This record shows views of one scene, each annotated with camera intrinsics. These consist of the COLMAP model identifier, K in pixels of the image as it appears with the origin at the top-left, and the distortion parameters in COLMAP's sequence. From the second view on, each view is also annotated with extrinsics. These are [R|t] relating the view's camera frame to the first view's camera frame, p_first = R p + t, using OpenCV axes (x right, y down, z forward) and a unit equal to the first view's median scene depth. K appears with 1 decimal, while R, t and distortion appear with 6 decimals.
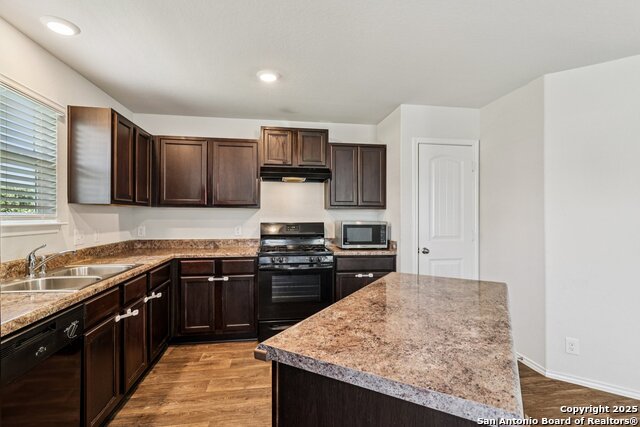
lens RADIAL K [[307.6, 0, 319.7], [0, 307.6, 214.9], [0, 0, 1]] dist [-0.003413, 0.000442]
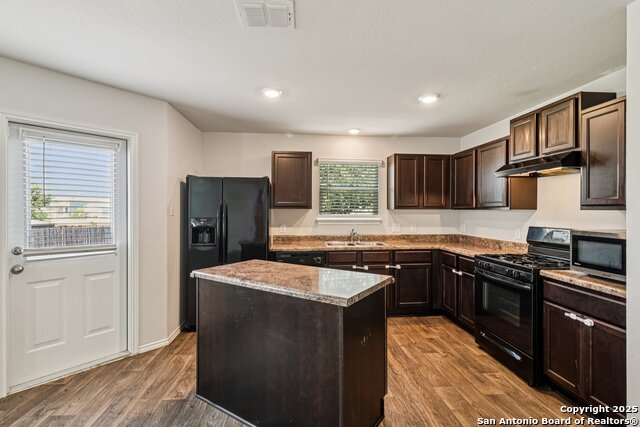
lens RADIAL K [[307.6, 0, 321.5], [0, 307.6, 212.5], [0, 0, 1]] dist [-0.003413, 0.000442]
pose [[-0.058903, 0.003112, -0.998259, 0.795004], [-0.001264, 0.999994, 0.003192, -0.017009], [0.998263, 0.001450, -0.058899, 0.521571]]
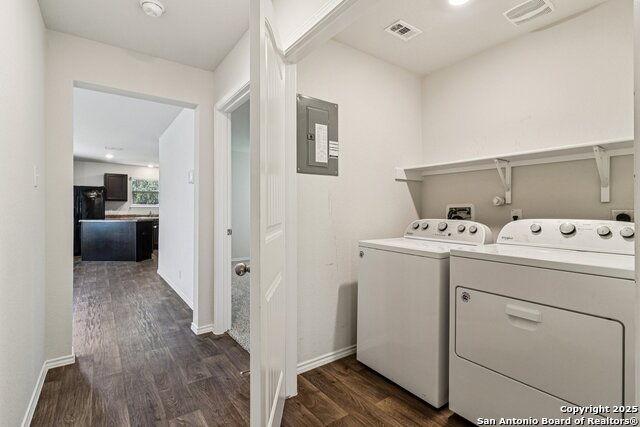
lens RADIAL K [[307.6, 0, 321.6], [0, 307.6, 212.6], [0, 0, 1]] dist [-0.003413, 0.000442]
pose [[0.457528, 0.010957, -0.889128, 2.823715], [-0.007335, 0.999937, 0.008548, 0.039042], [0.889165, 0.002611, 0.457579, 0.696927]]
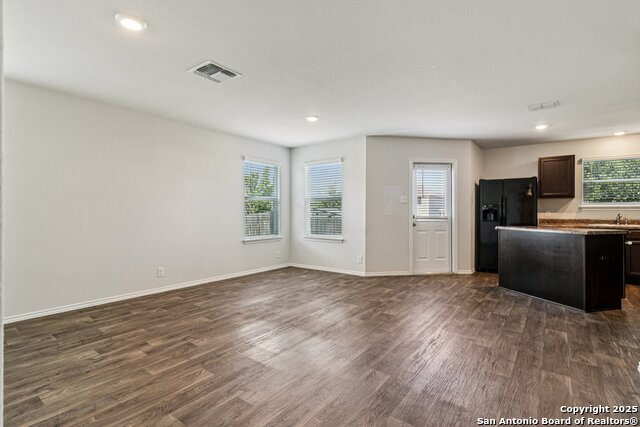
lens RADIAL K [[307.6, 0, 326.4], [0, 307.6, 211.0], [0, 0, 1]] dist [-0.003413, 0.000442]
pose [[-0.714440, 0.002046, -0.699694, 1.726988], [0.000090, 0.999996, 0.002833, 0.042566], [0.699697, 0.001961, -0.714437, 0.662976]]
